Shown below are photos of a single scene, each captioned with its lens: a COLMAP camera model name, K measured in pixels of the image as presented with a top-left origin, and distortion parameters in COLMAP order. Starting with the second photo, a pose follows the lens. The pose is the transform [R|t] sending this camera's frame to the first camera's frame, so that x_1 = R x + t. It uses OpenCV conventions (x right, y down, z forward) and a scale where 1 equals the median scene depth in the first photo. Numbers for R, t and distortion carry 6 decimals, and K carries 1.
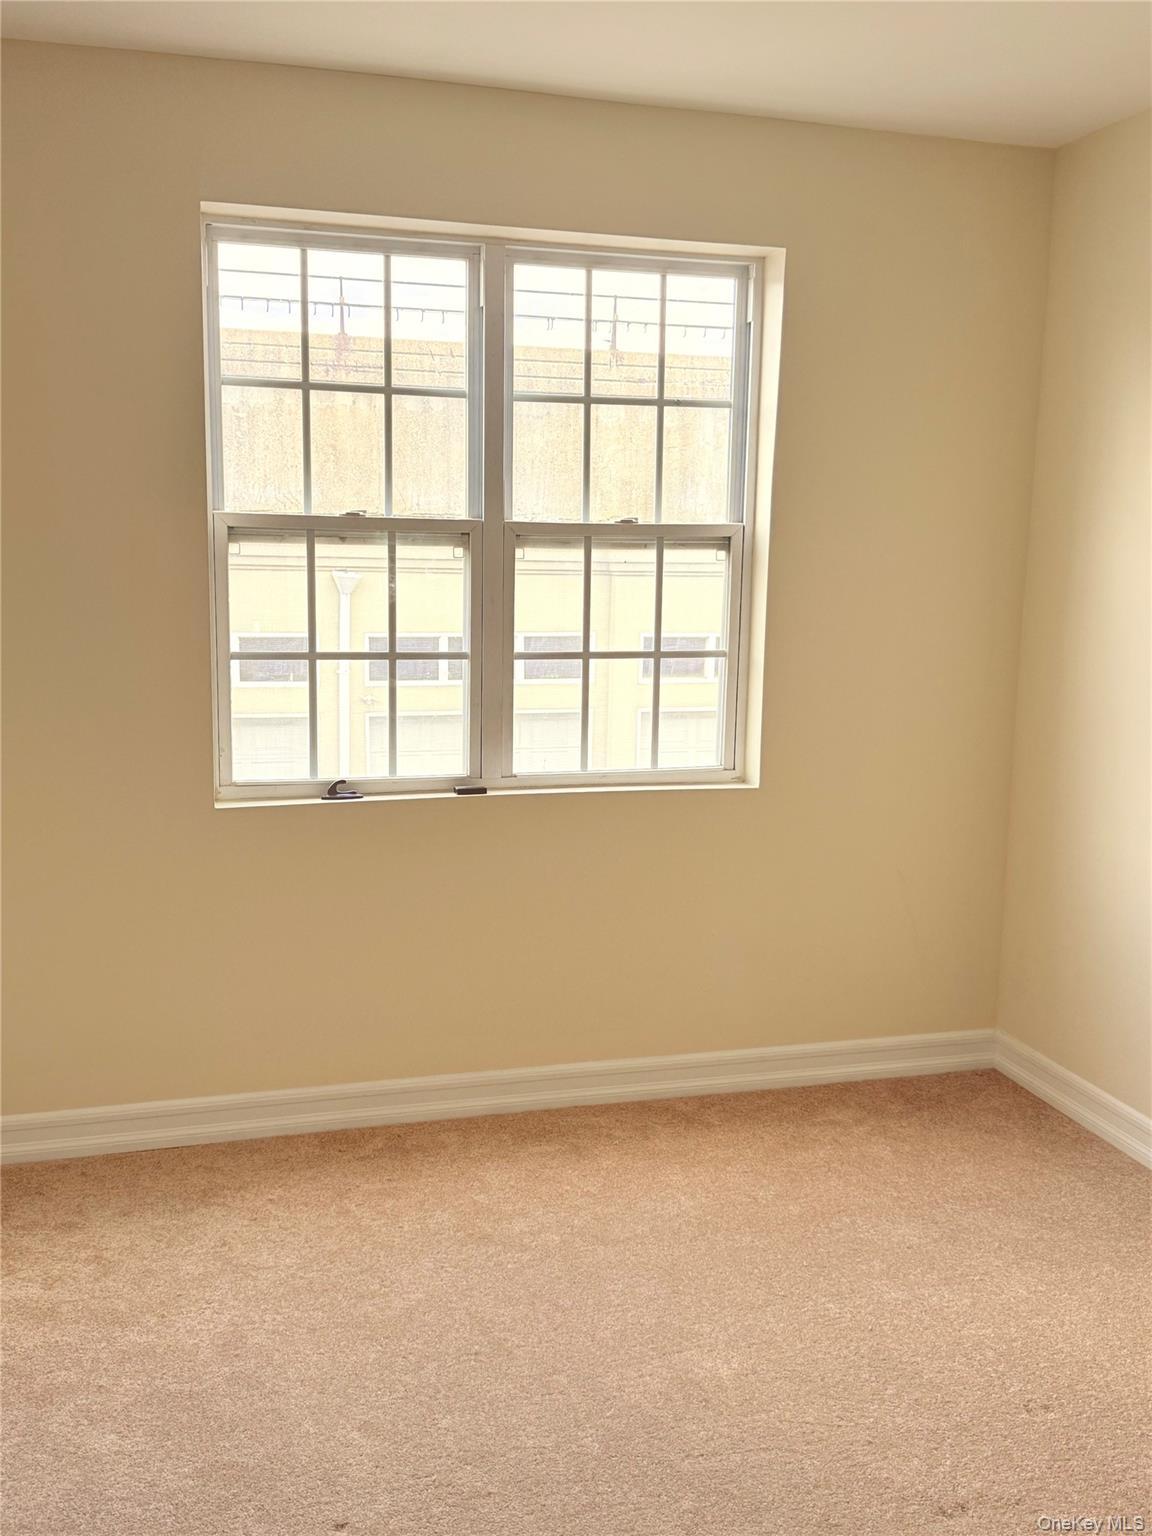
lens RADIAL K [[1547.8, 0, 576.0], [0, 1547.8, 768.0], [0, 0, 1]] dist [0.182877, -0.540746]
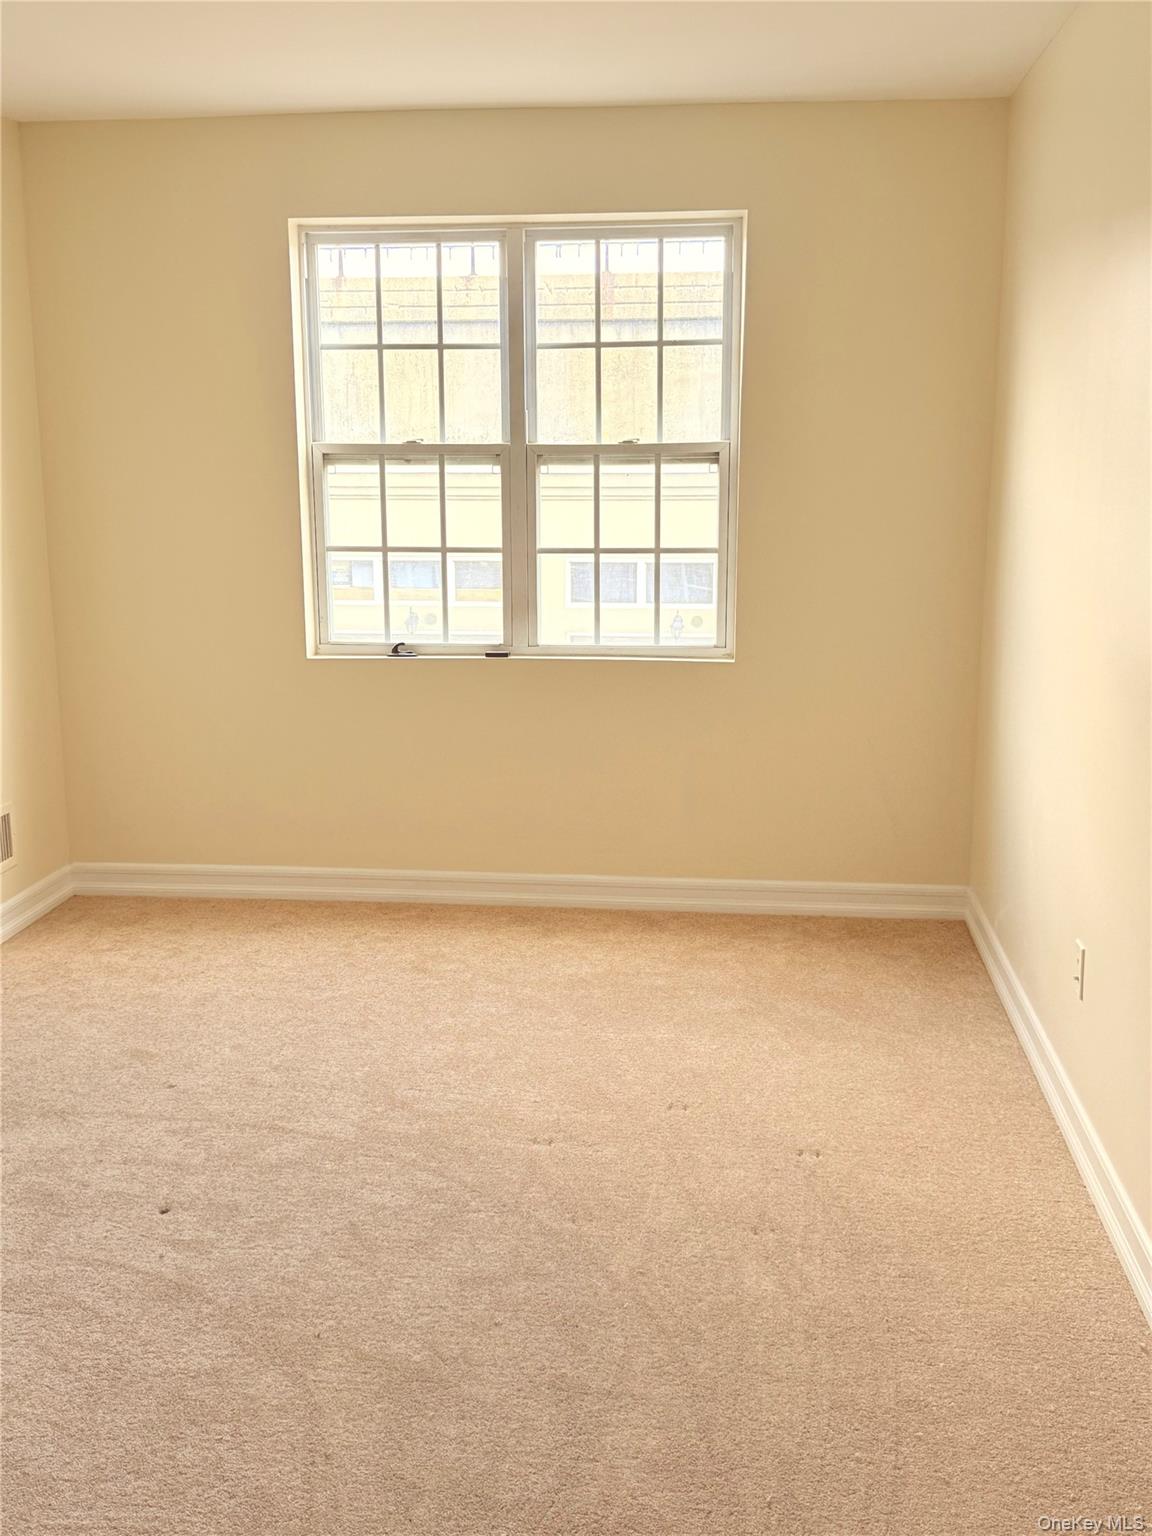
lens RADIAL K [[1591.9, 0, 576.0], [0, 1591.9, 768.0], [0, 0, 1]] dist [0.103809, -0.218994]
pose [[0.912574, 0.056753, -0.404955, 0.538317], [-0.041212, 0.998044, 0.047000, 0.043921], [0.406831, -0.026202, 0.913128, -0.192205]]
